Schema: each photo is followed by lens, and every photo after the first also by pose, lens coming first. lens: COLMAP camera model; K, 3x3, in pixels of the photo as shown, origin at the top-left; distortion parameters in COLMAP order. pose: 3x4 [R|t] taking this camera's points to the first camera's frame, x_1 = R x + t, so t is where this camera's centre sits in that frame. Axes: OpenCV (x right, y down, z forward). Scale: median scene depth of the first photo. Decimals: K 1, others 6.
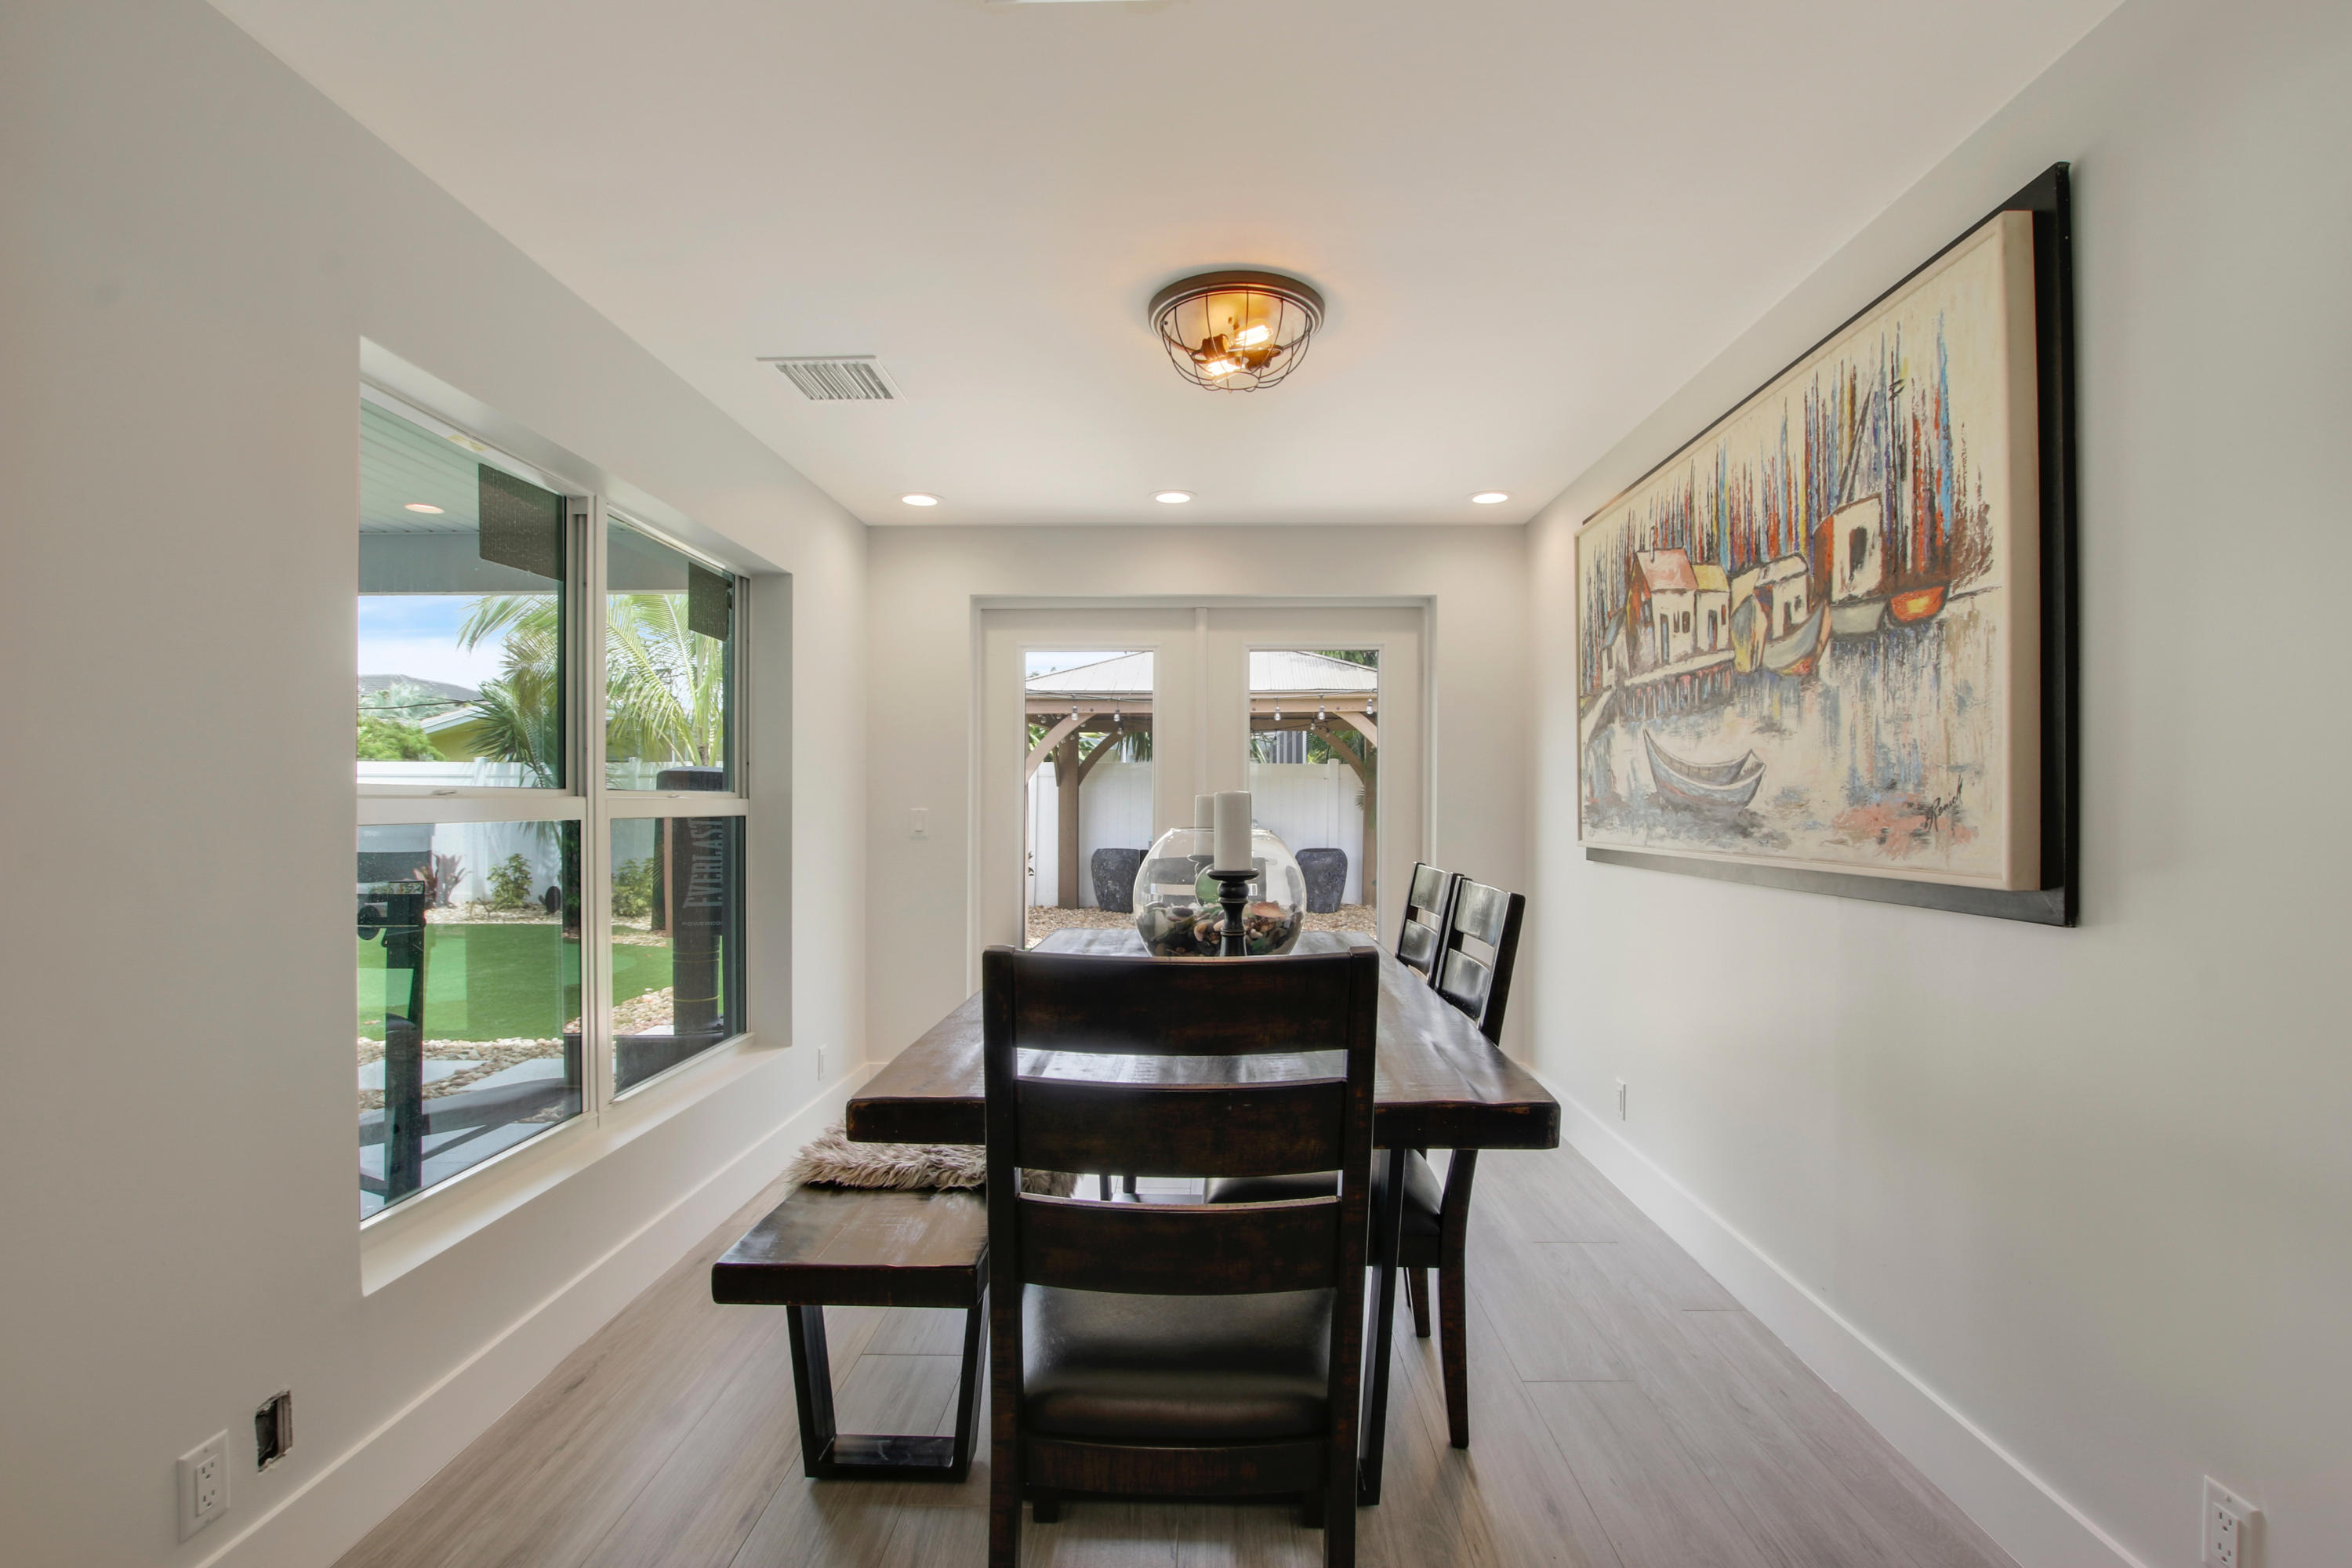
lens RADIAL K [[1126.3, 0, 1176.2], [0, 1126.3, 793.9], [0, 0, 1]] dist [-0.019926, 0.003912]
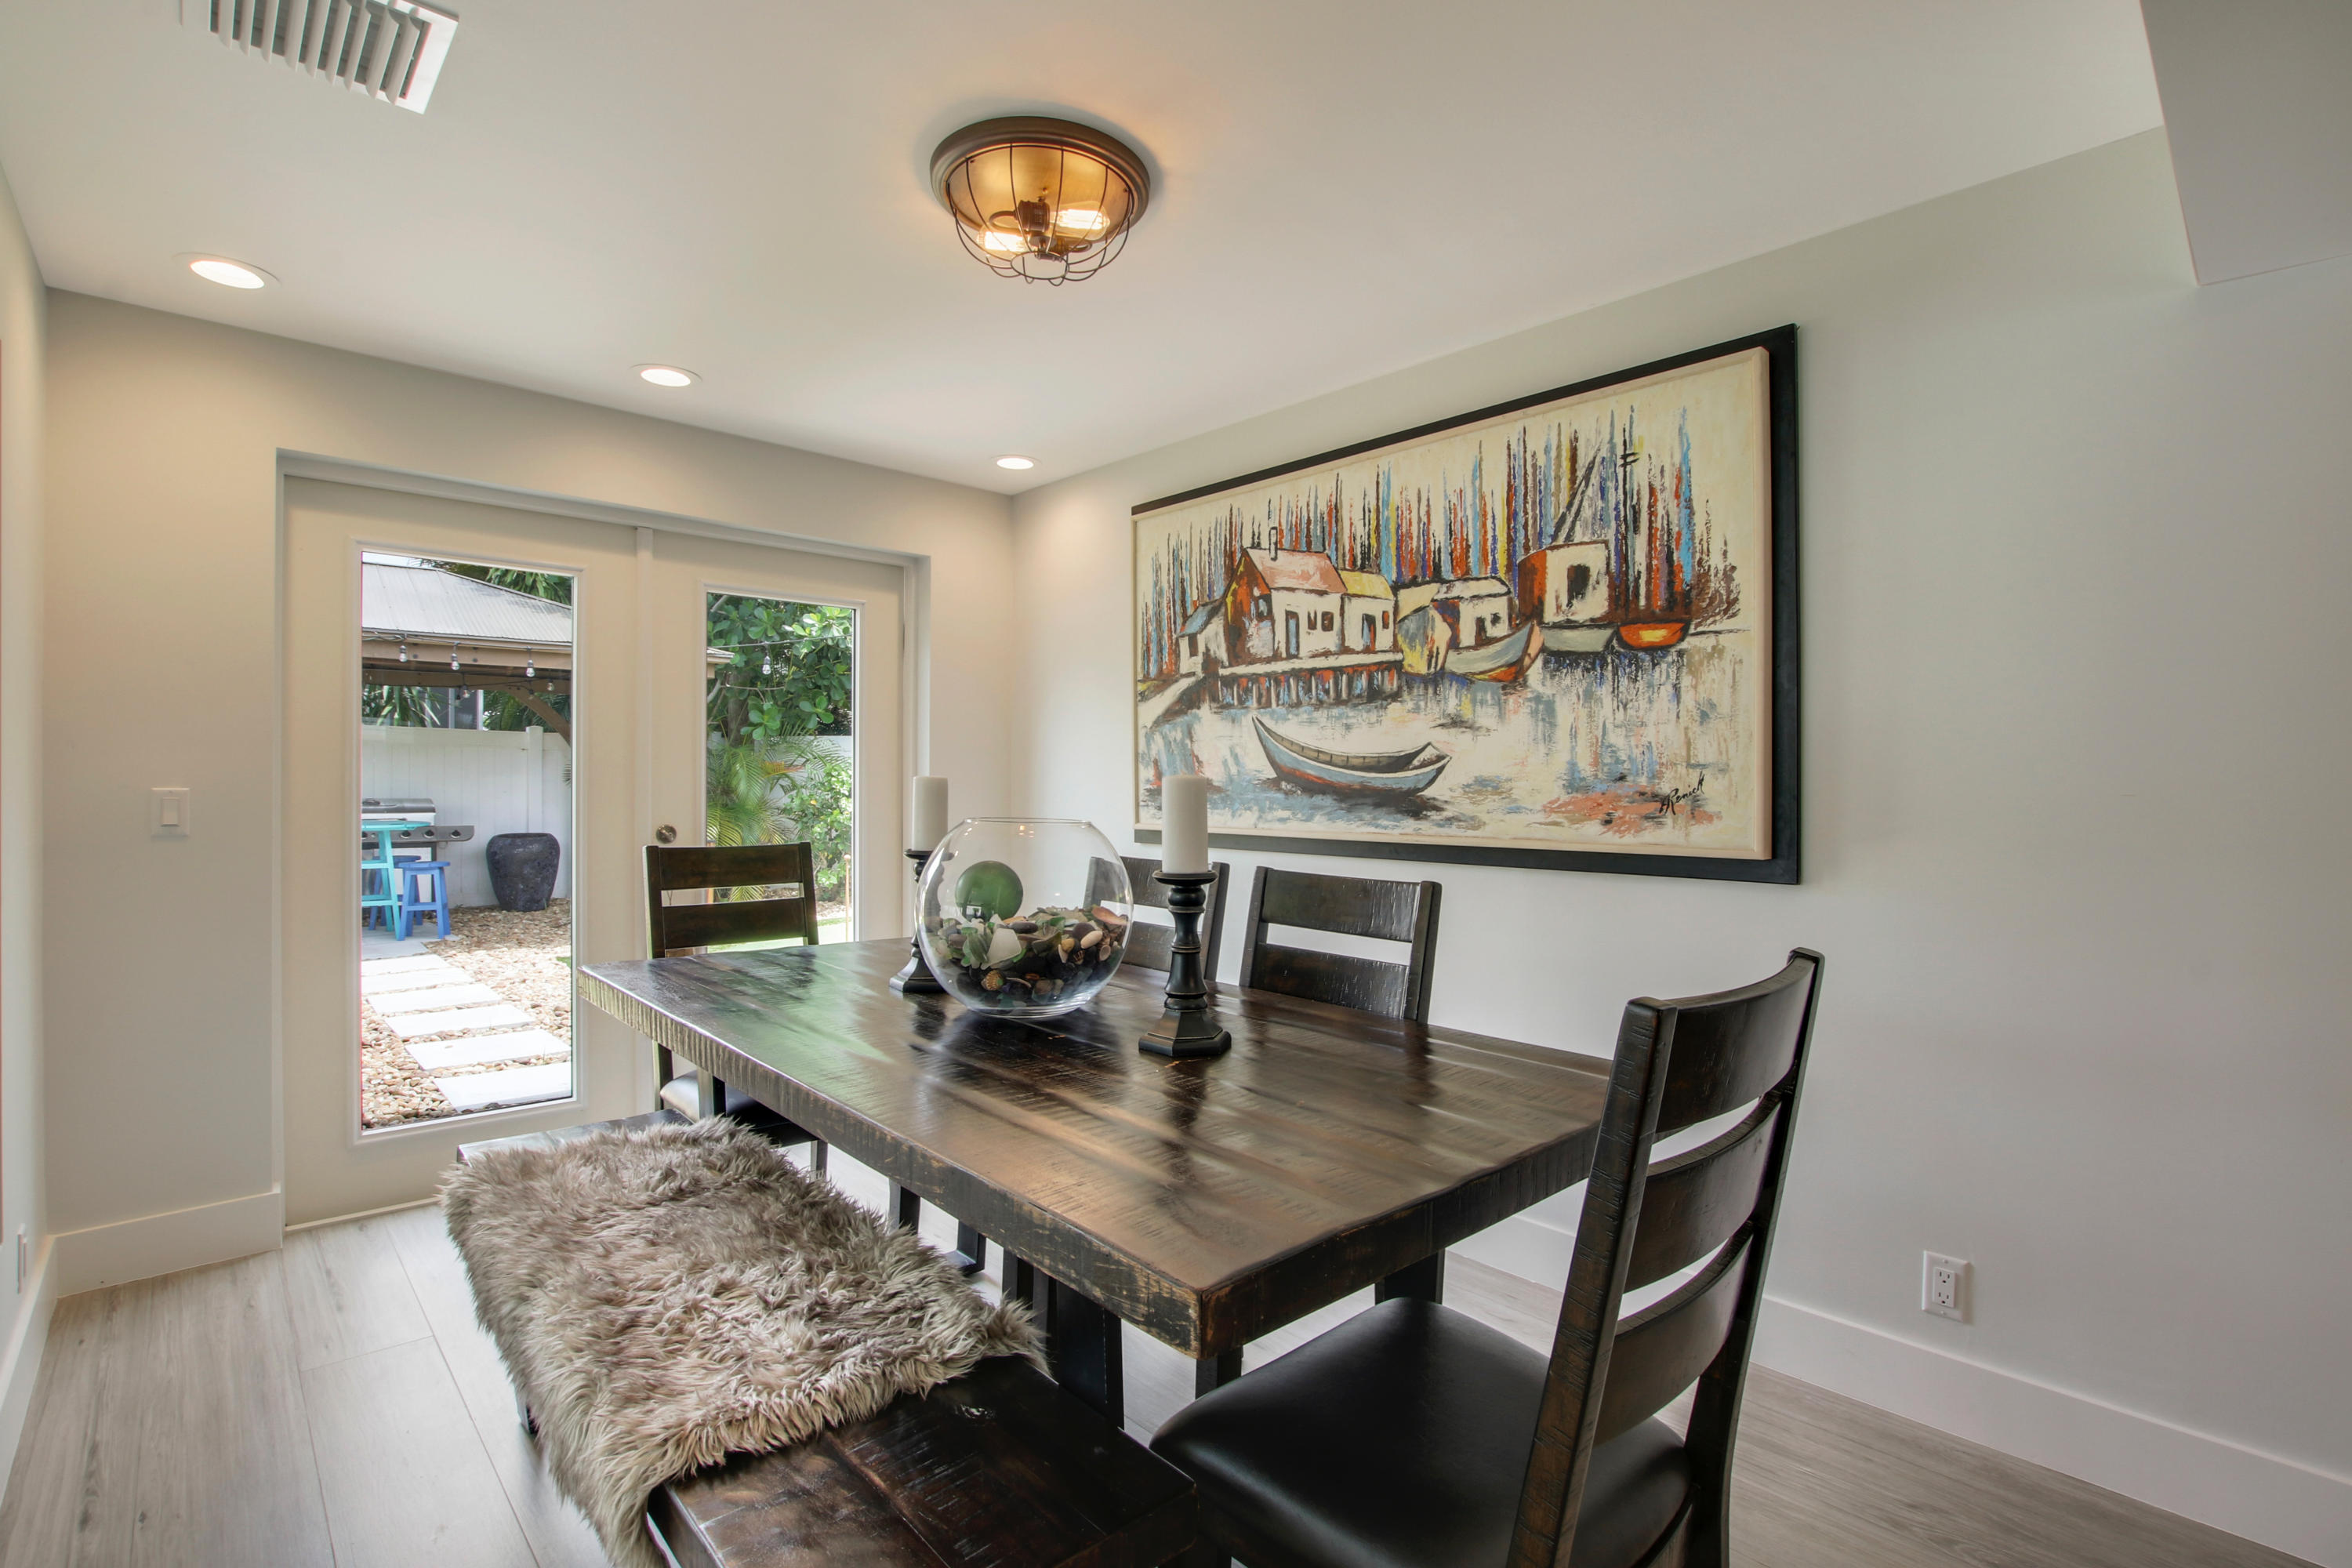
lens RADIAL K [[1126.3, 0, 1184.6], [0, 1126.3, 780.3], [0, 0, 1]] dist [-0.019926, 0.003912]
pose [[0.712140, 0.006685, 0.702005, -0.532876], [-0.014067, 0.999890, 0.004749, -0.003703], [-0.701896, -0.013257, 0.712156, 0.415345]]
